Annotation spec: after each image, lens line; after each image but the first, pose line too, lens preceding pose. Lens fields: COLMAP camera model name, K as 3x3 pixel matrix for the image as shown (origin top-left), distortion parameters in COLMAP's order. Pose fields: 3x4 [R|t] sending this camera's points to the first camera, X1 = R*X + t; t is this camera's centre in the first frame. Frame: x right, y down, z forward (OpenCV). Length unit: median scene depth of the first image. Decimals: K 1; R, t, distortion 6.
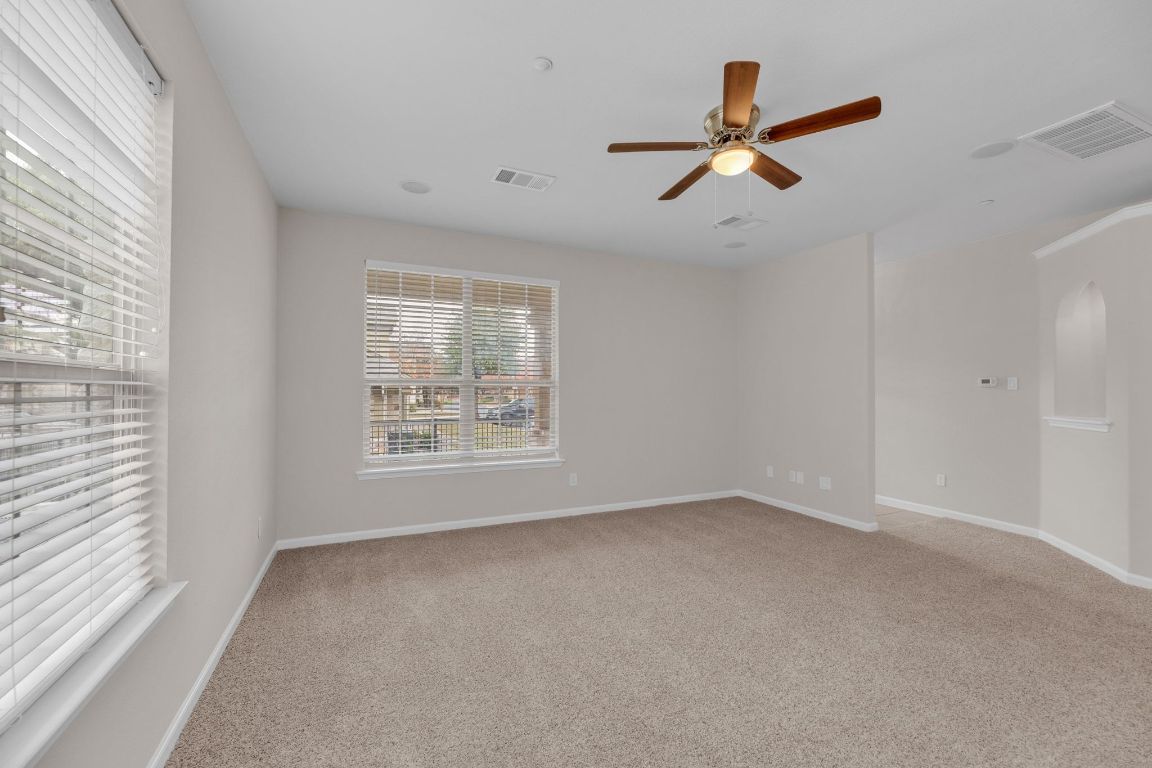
lens RADIAL K [[466.6, 0, 576.0], [0, 466.6, 384.0], [0, 0, 1]] dist [0.002373, -0.000009]
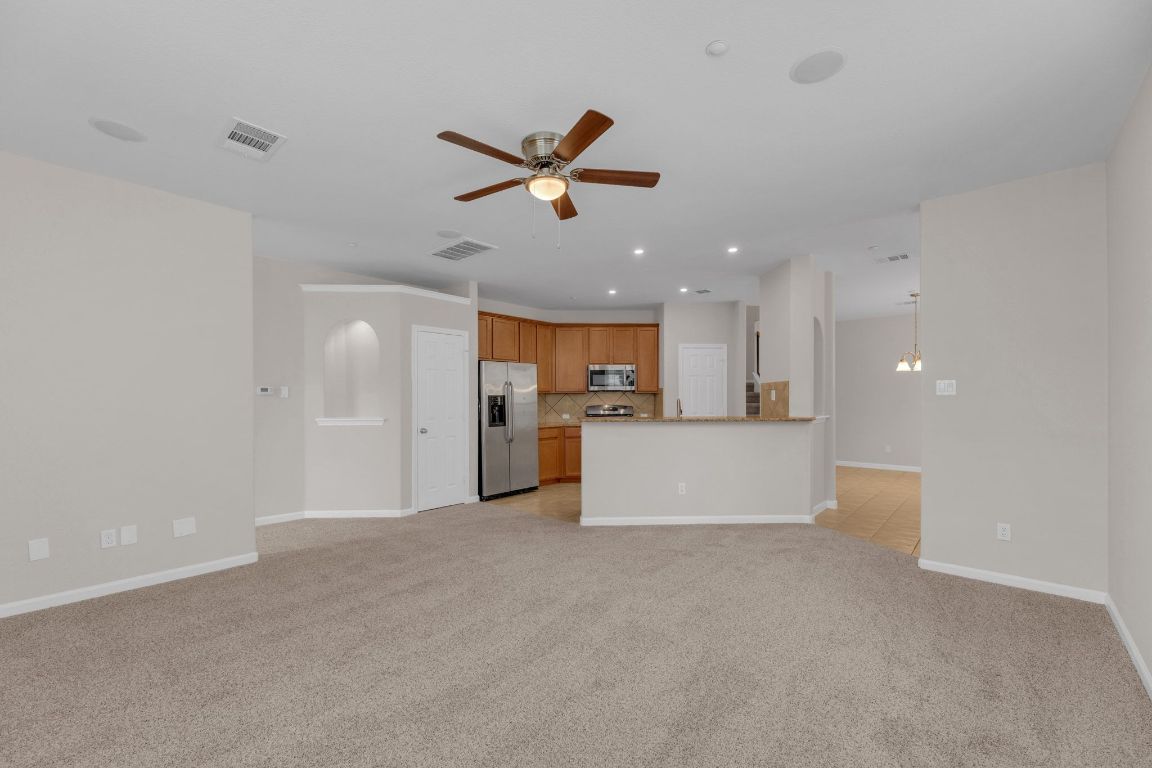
lens RADIAL K [[468.0, 0, 575.3], [0, 468.0, 399.9], [0, 0, 1]] dist [0.001072, -0.000008]
pose [[-0.393424, -0.004474, 0.919346, -0.408157], [-0.008698, 0.999962, 0.001144, 0.010334], [-0.919316, -0.007546, -0.393448, 0.800659]]
